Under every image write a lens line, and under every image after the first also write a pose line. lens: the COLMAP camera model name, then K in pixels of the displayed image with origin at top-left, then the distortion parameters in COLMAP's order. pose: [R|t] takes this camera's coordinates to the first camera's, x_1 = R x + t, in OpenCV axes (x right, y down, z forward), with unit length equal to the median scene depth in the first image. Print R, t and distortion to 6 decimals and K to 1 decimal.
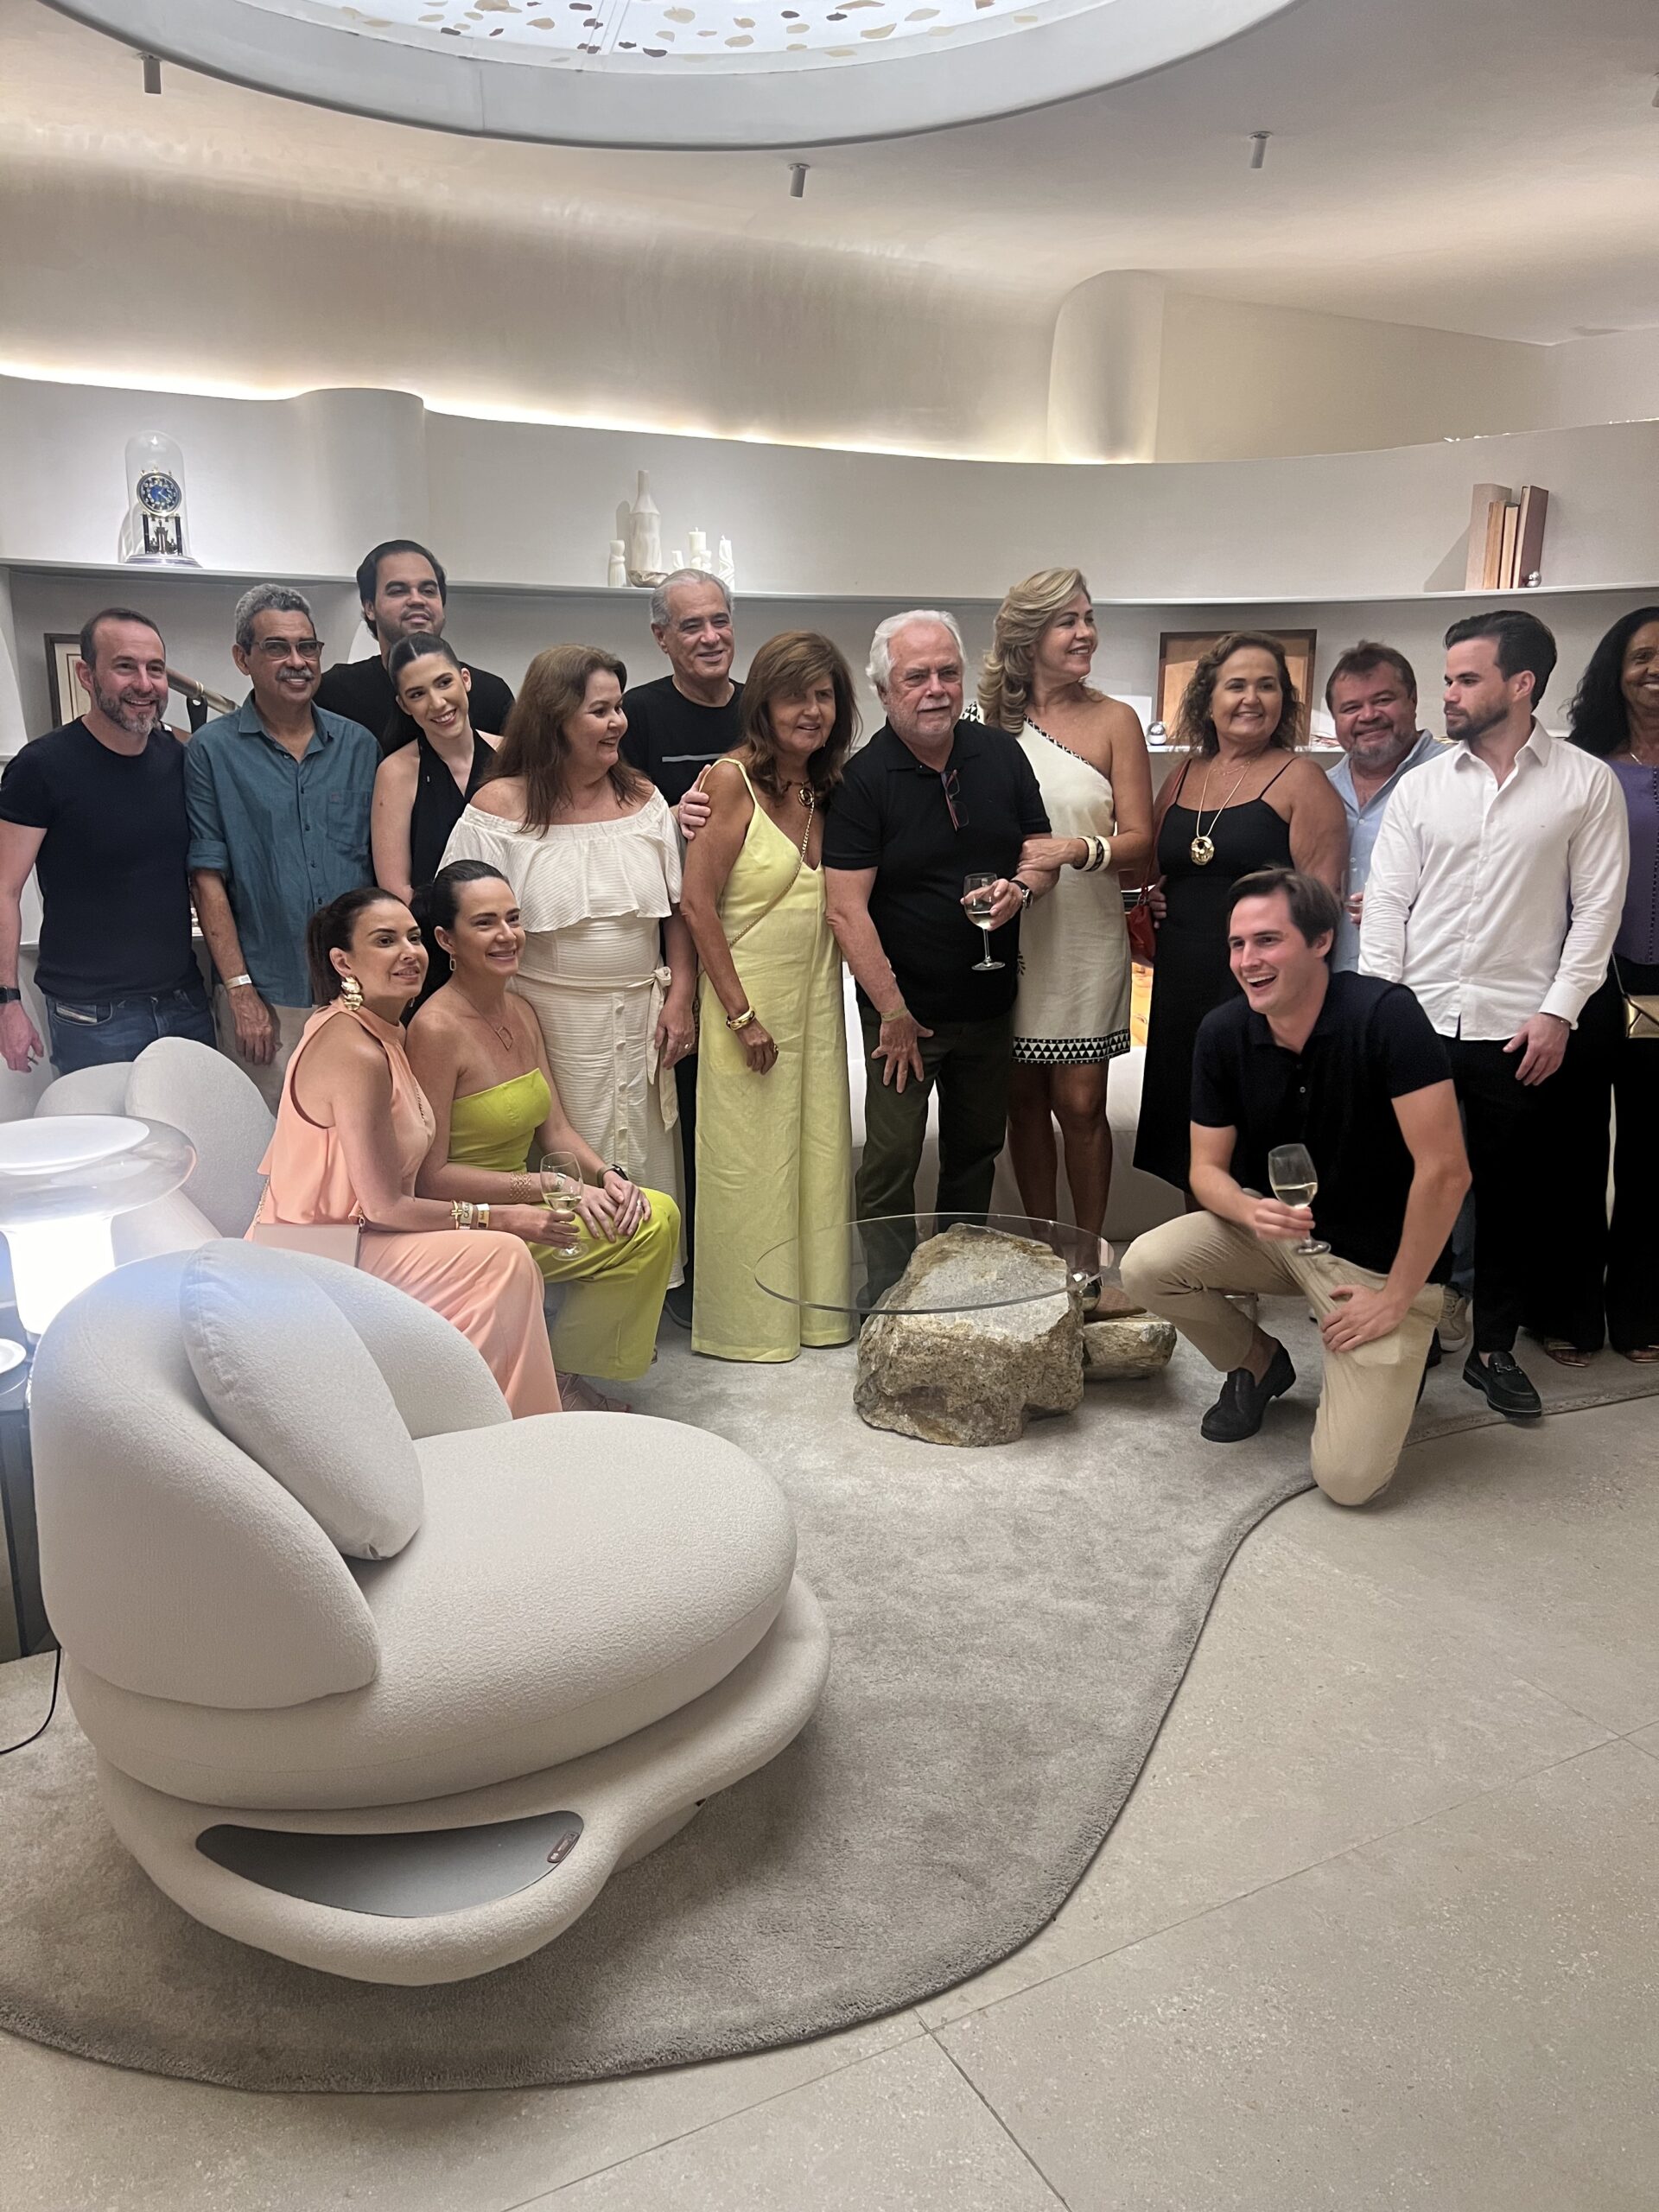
lens RADIAL K [[1676.3, 0, 815.4], [0, 1676.3, 1118.9], [0, 0, 1]] dist [0.043884, -0.054871]
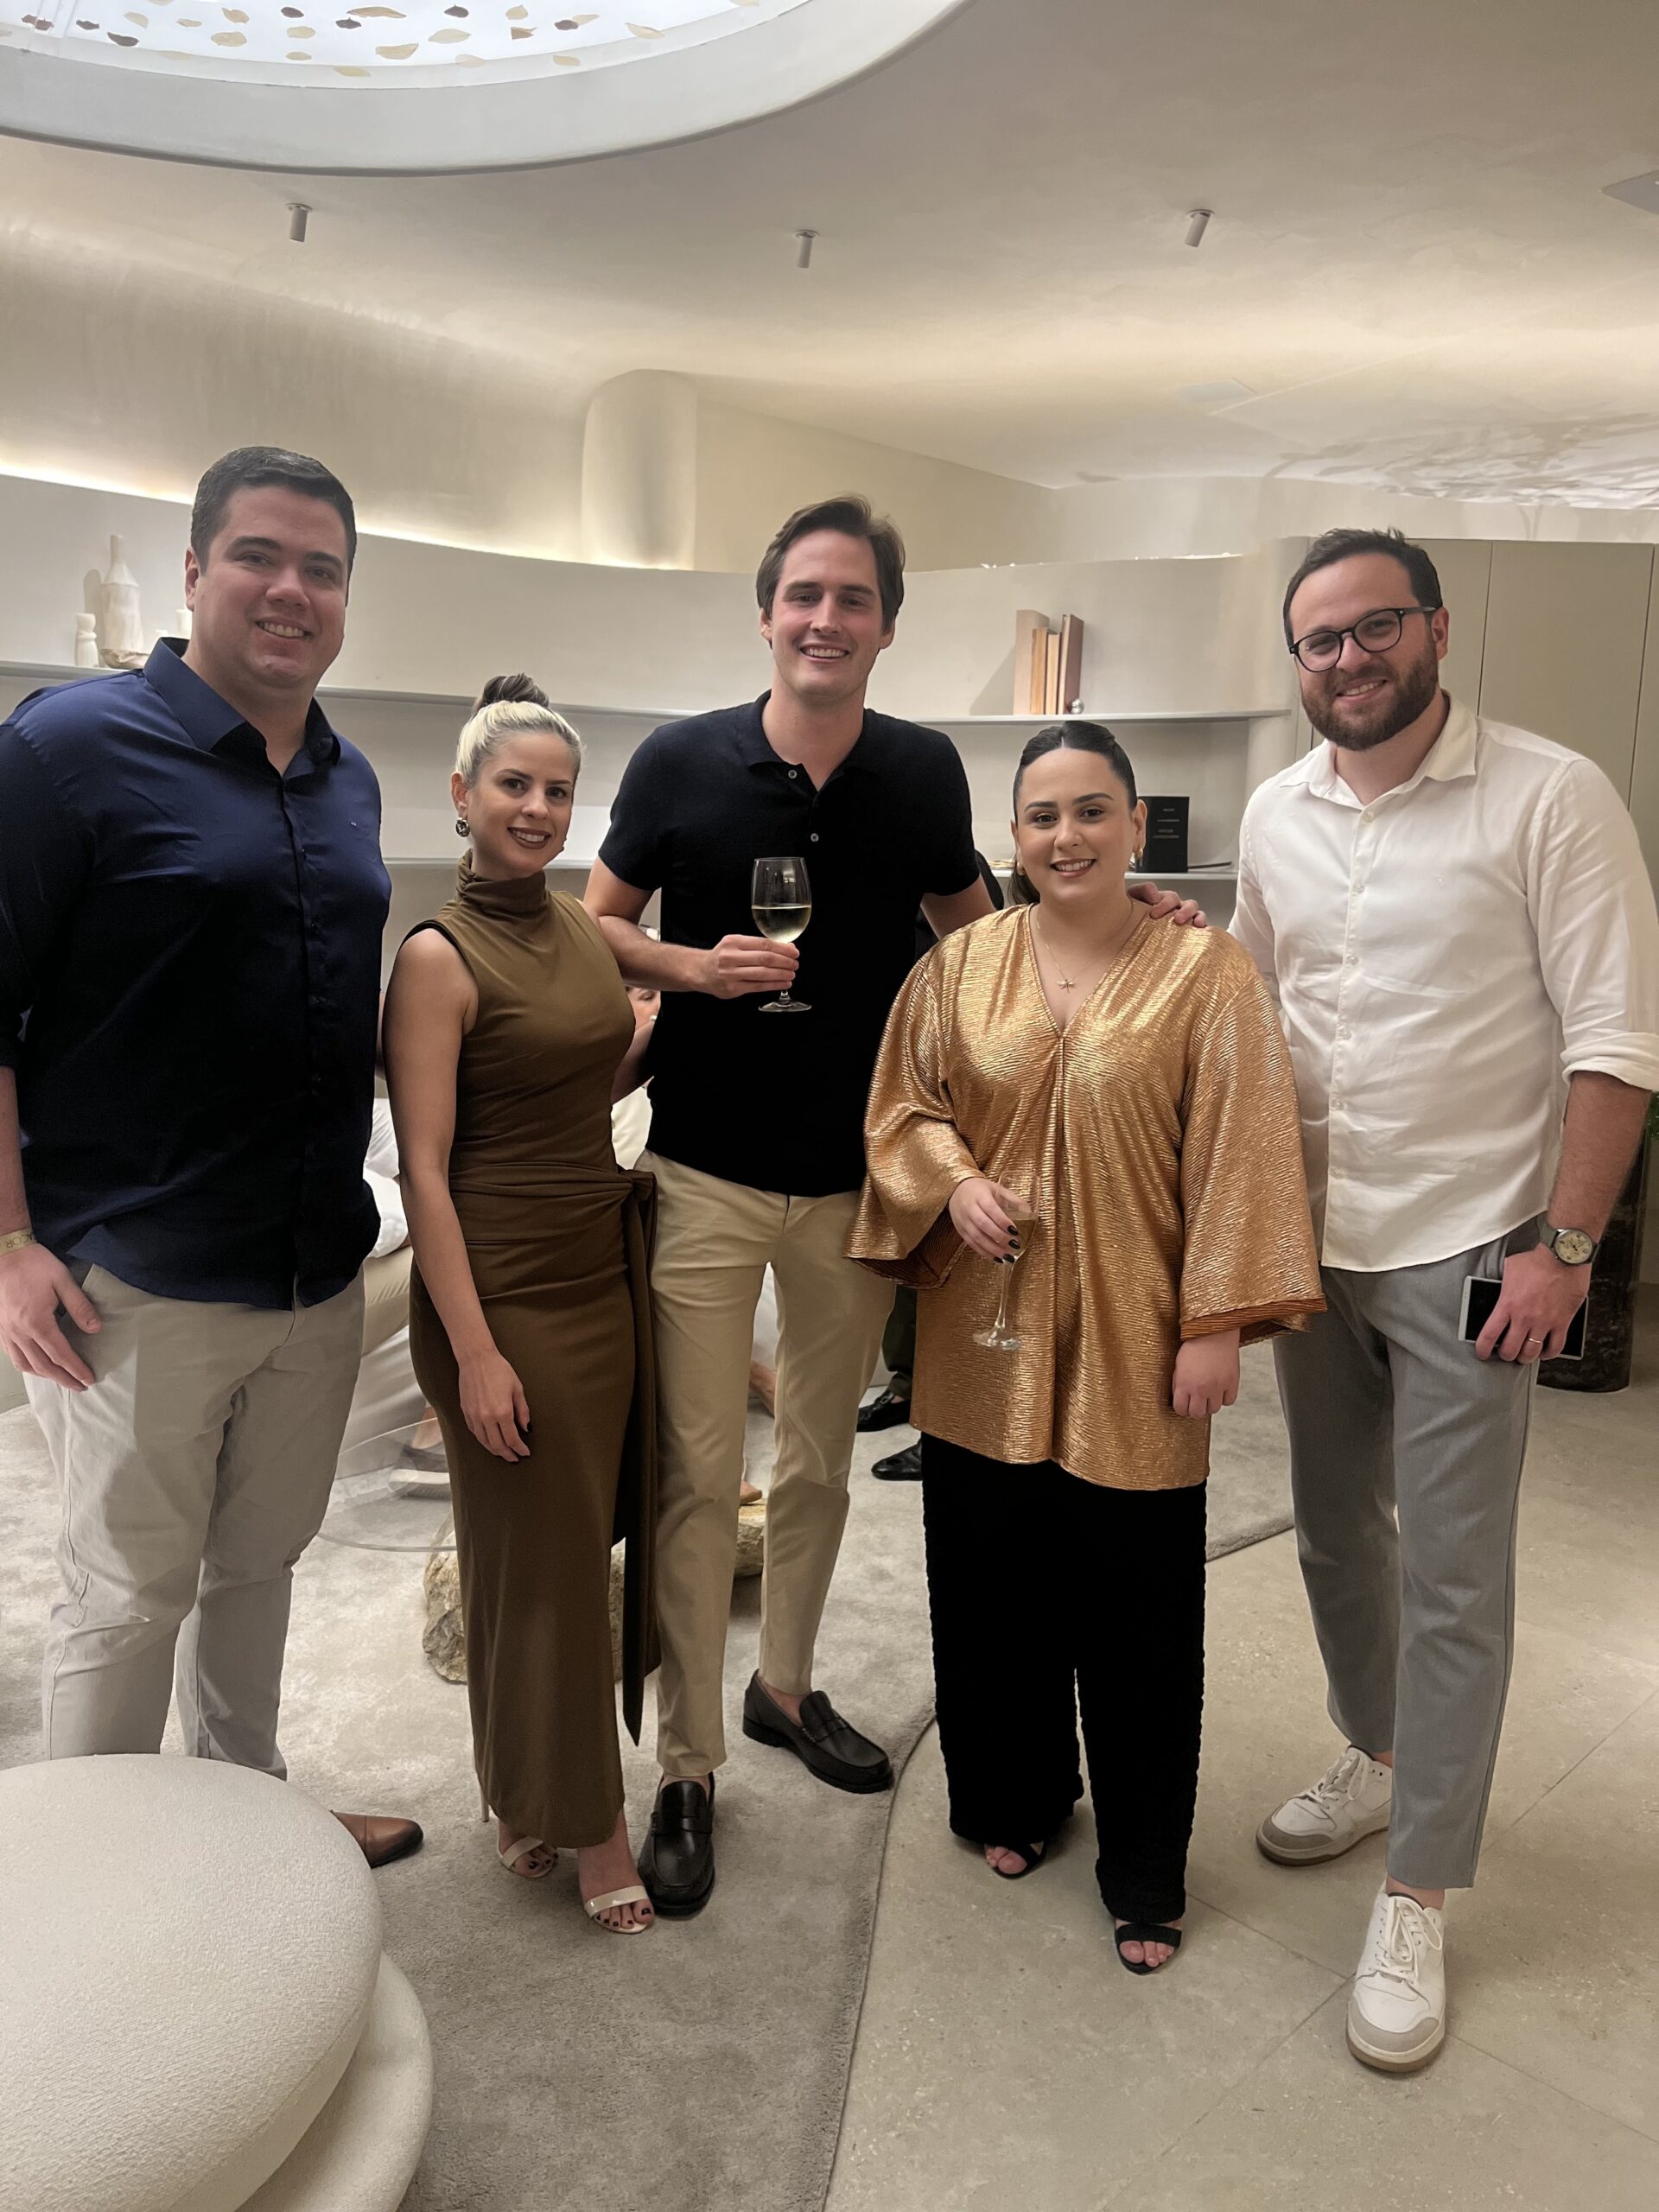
lens RADIAL K [[1676.3, 0, 827.7], [0, 1676.3, 1118.3], [0, 0, 1]] dist [0.043884, -0.054871]
pose [[0.957347, -0.029803, 0.287400, -0.016838], [0.049006, 0.997004, -0.059853, -0.030285], [-0.284755, 0.071384, 0.955939, 0.139833]]
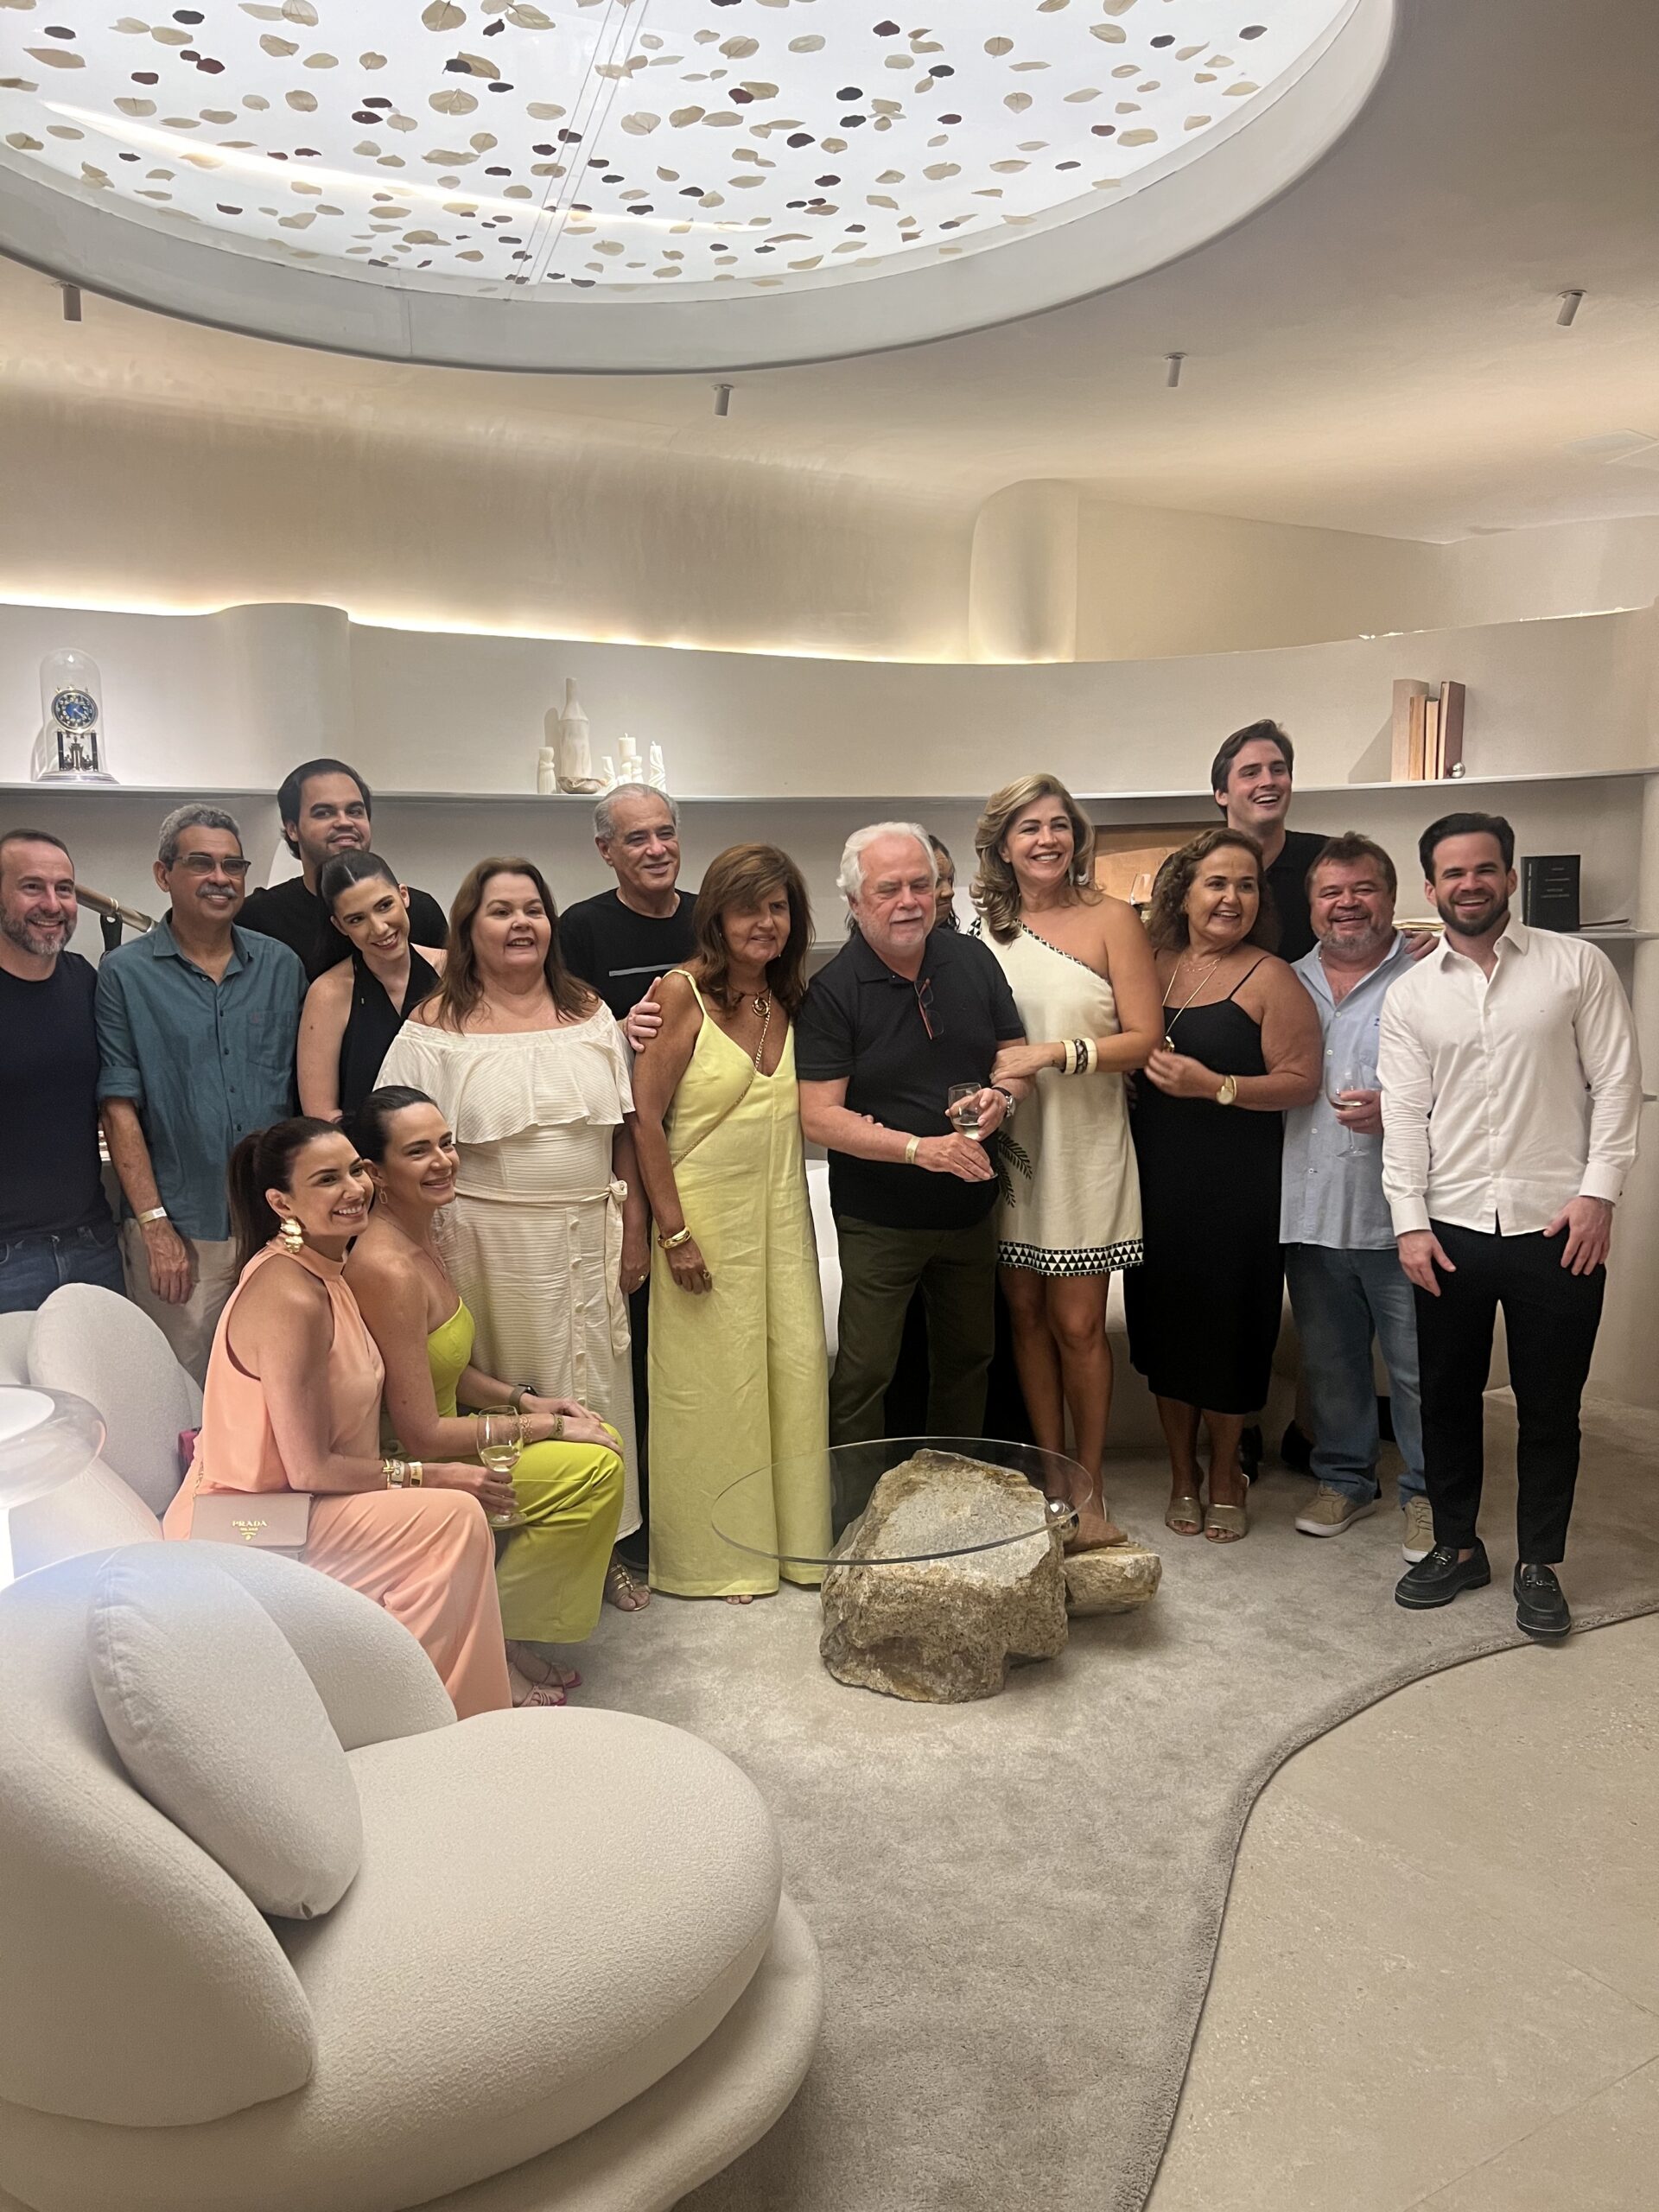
lens RADIAL K [[1676.3, 0, 802.3], [0, 1676.3, 1115.6], [0, 0, 1]] dist [0.043884, -0.054871]
pose [[0.998800, -0.024265, 0.042545, -0.019617], [0.028372, 0.994709, -0.098740, -0.035420], [-0.039924, 0.099828, 0.994203, 0.046249]]
